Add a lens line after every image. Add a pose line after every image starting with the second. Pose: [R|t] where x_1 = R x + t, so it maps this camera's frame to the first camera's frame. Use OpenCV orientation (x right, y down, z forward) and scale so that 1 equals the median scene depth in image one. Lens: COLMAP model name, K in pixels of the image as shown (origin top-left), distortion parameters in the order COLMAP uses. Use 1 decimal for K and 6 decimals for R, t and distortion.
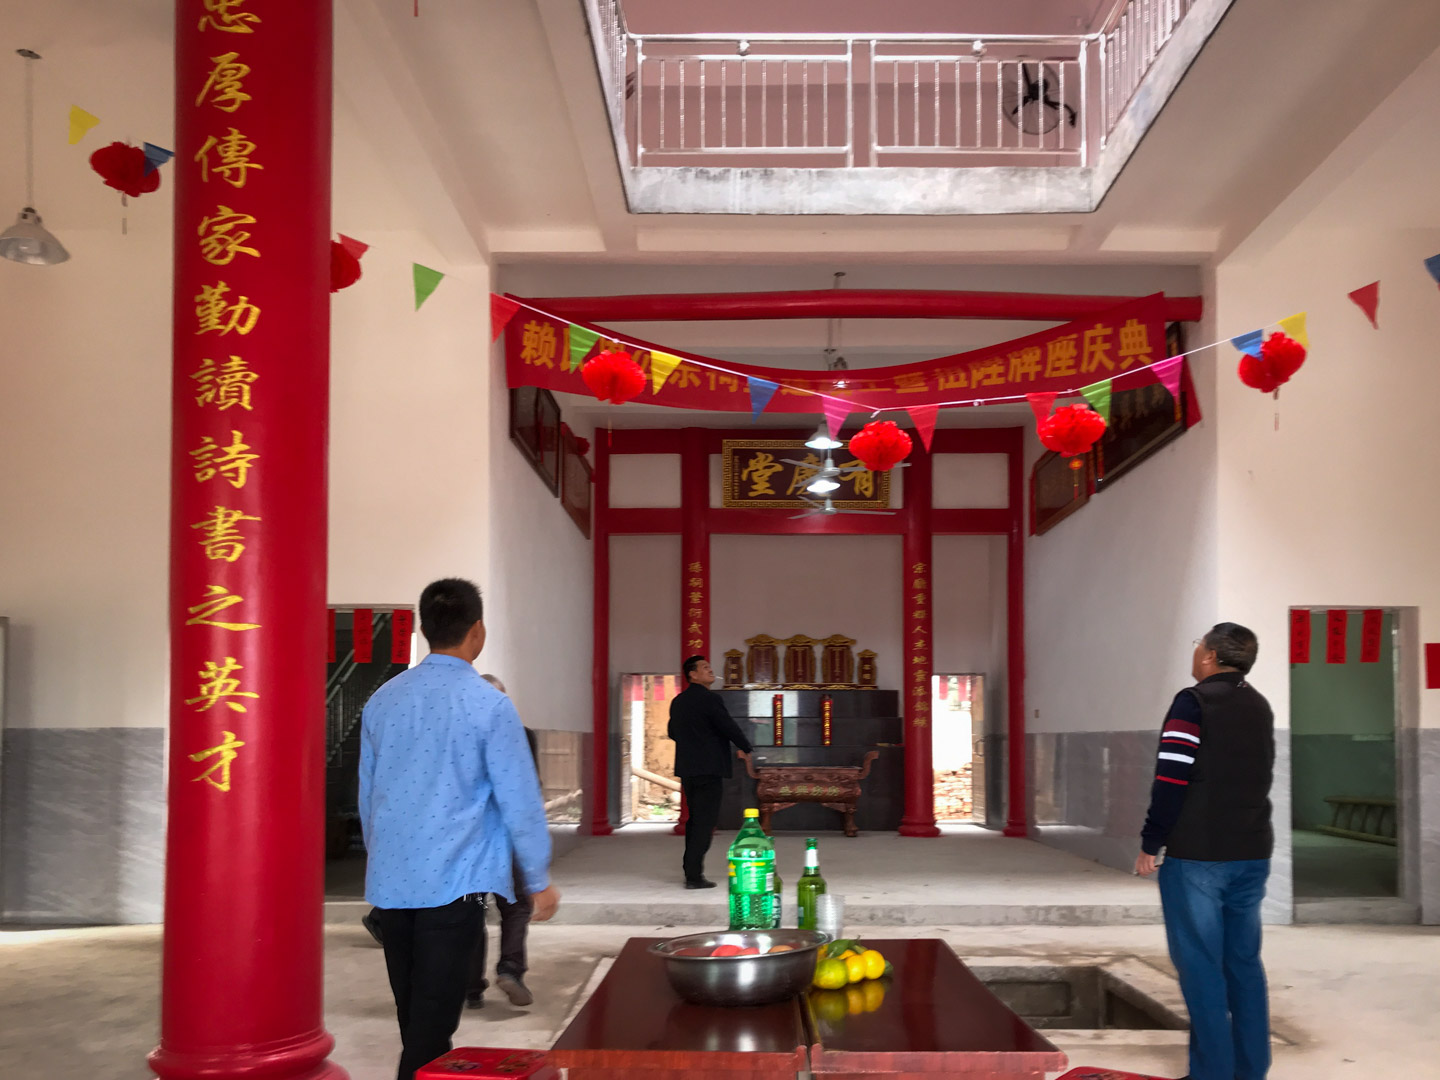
lens RADIAL K [[1192.2, 0, 720.0], [0, 1192.2, 540.0], [0, 0, 1]] dist [0.032291, -0.008157]
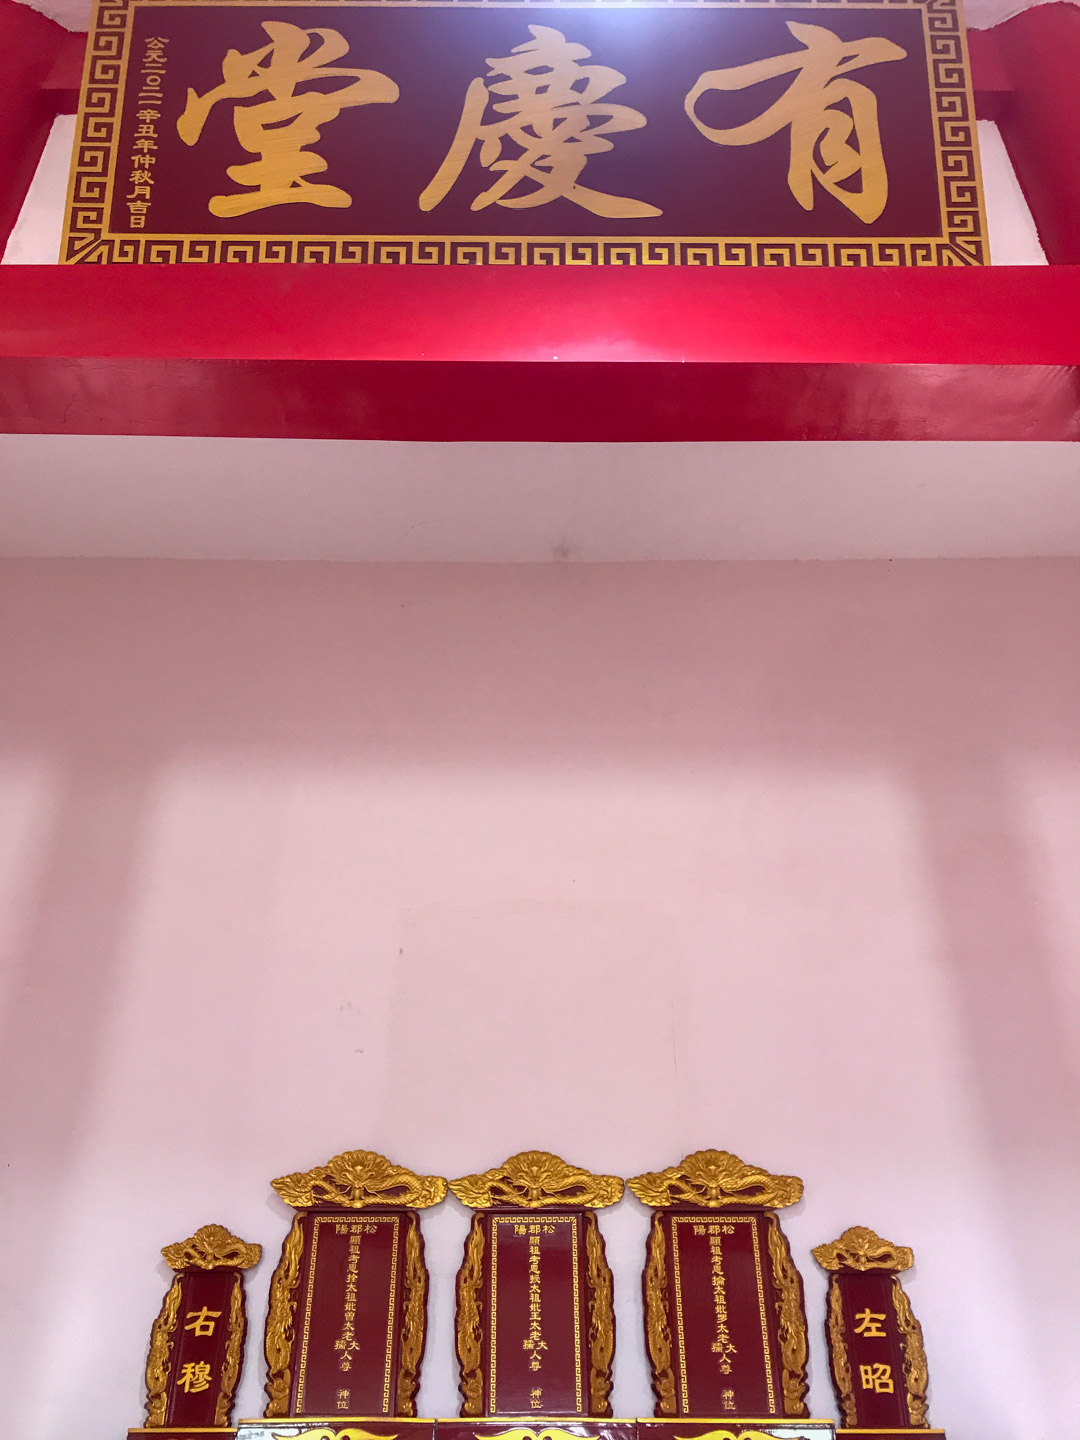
lens RADIAL K [[1192.2, 0, 540.0], [0, 1192.2, 720.0], [0, 0, 1]] dist [0.032291, -0.008157]
pose [[0.999944, 0.003825, 0.009847, 0.065745], [0.000534, 0.912634, -0.408778, 0.096800], [-0.010550, 0.408760, 0.912581, 0.776977]]
